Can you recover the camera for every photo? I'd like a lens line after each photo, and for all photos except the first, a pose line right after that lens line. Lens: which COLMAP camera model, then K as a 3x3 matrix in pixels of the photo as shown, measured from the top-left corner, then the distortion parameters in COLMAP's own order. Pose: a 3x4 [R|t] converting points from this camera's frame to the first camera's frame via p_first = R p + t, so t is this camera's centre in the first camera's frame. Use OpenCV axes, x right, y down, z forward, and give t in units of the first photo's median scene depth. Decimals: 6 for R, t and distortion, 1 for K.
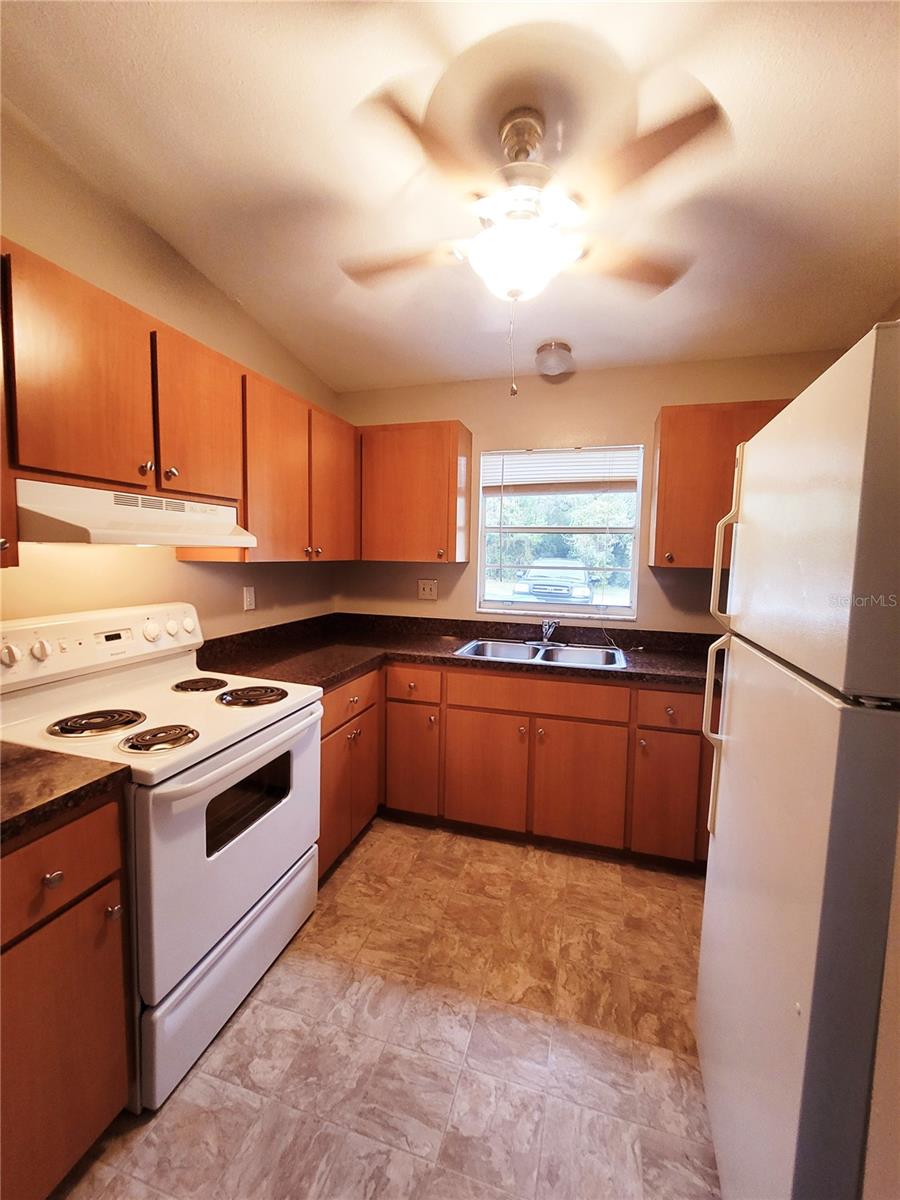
lens RADIAL K [[492.7, 0, 449.3], [0, 492.7, 595.3], [0, 0, 1]] dist [-0.003351, 0.001125]
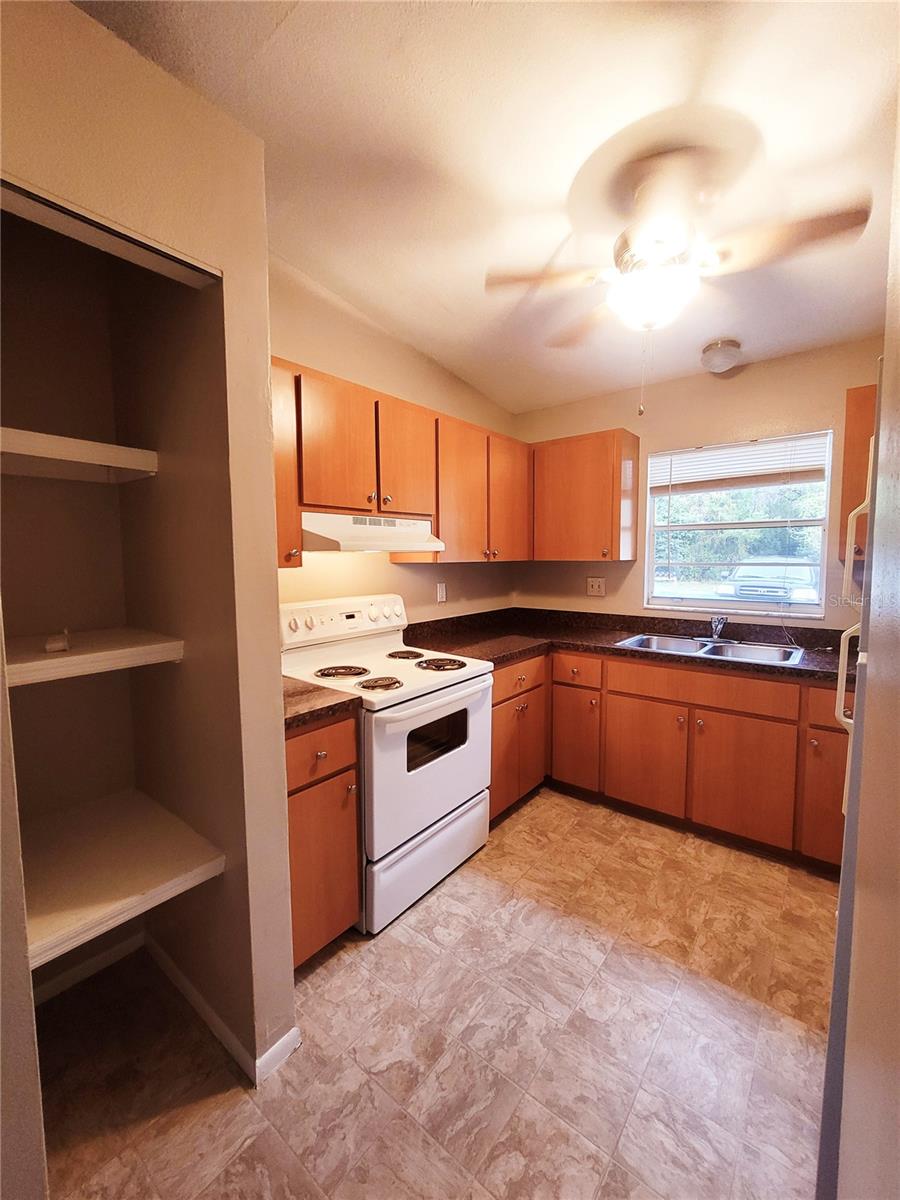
lens RADIAL K [[491.3, 0, 450.3], [0, 491.3, 595.9], [0, 0, 1]] dist [-0.003561, 0.000508]
pose [[0.926819, 0.006058, -0.375459, 0.104527], [-0.007697, 0.999966, -0.002865, 0.023257], [0.375429, 0.005545, 0.926835, -0.184821]]
